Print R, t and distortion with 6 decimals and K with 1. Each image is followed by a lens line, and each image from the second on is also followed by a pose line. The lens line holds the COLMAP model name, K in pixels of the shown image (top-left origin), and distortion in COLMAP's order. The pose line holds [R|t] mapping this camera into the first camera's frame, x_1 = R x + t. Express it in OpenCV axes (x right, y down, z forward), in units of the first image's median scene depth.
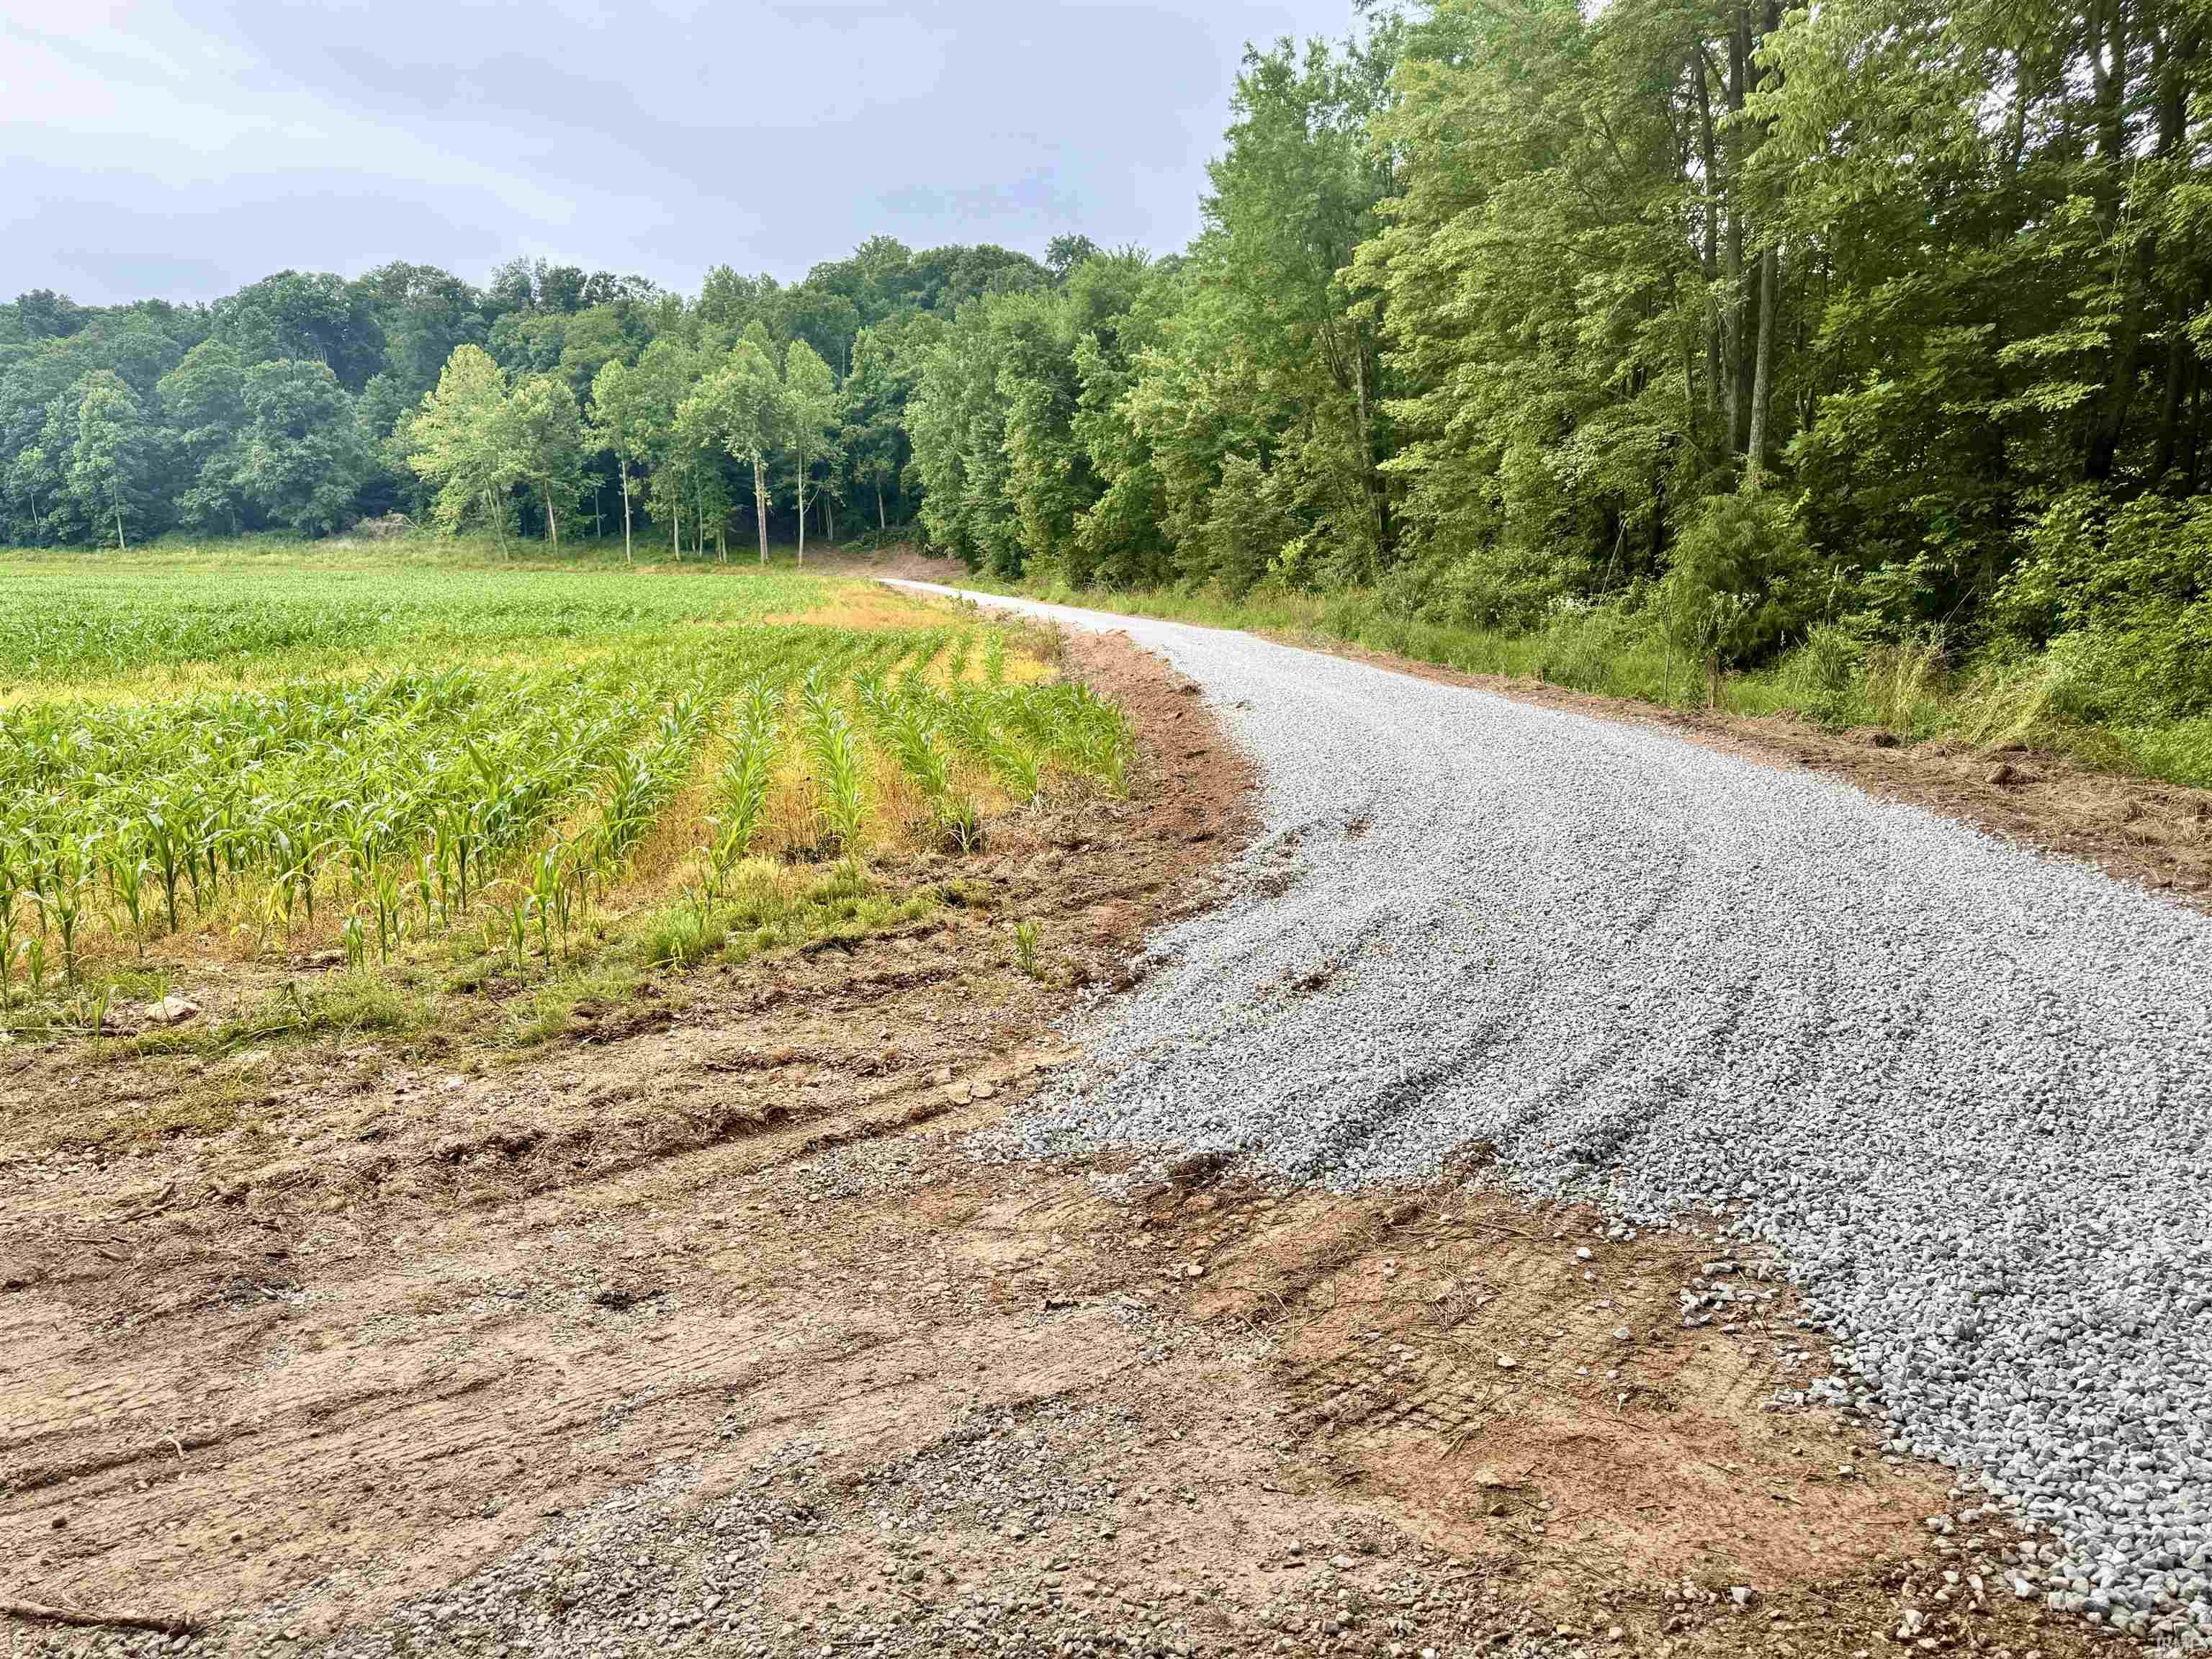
lens RADIAL K [[1552.2, 0, 1106.0], [0, 1552.2, 829.5], [0, 0, 1]] dist [-0.033524, 0.001099]
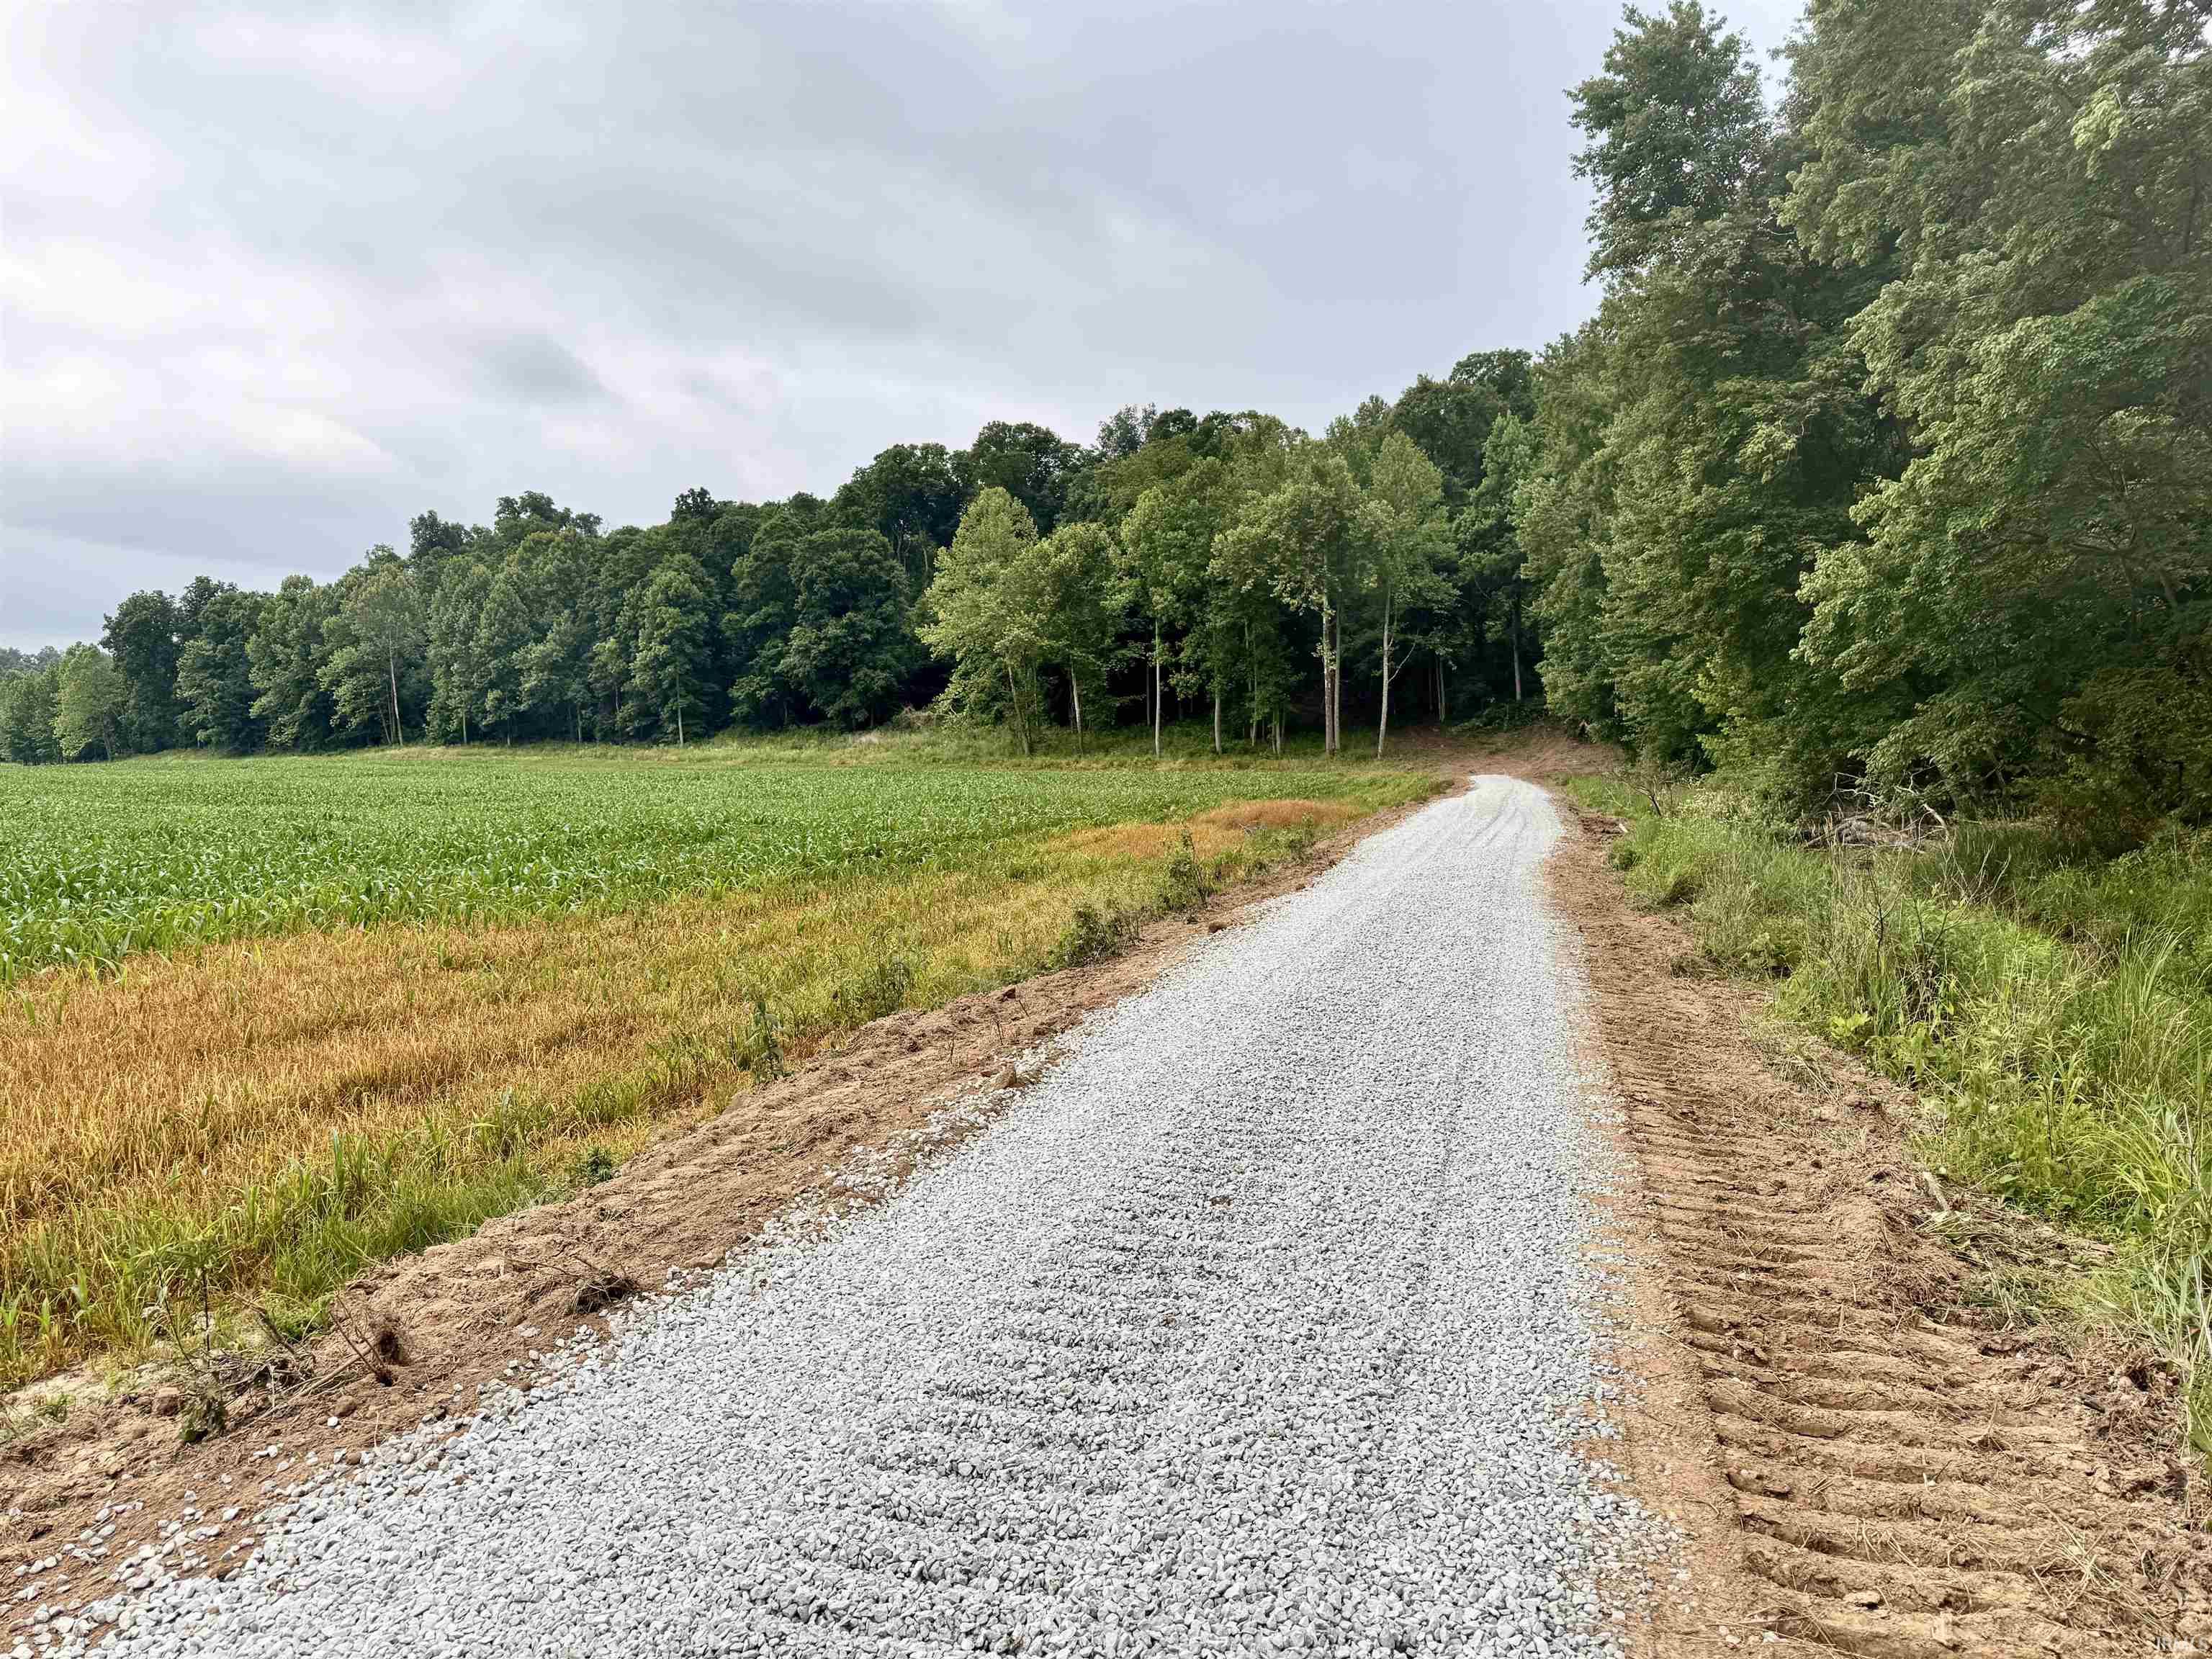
lens RADIAL K [[1560.7, 0, 1106.0], [0, 1560.7, 829.5], [0, 0, 1]] dist [0.211324, 0.000119]
pose [[0.898094, 0.006522, -0.439755, -0.000545], [-0.060978, 0.992079, -0.109820, -0.053681], [0.435556, 0.125444, 0.891378, 0.325230]]
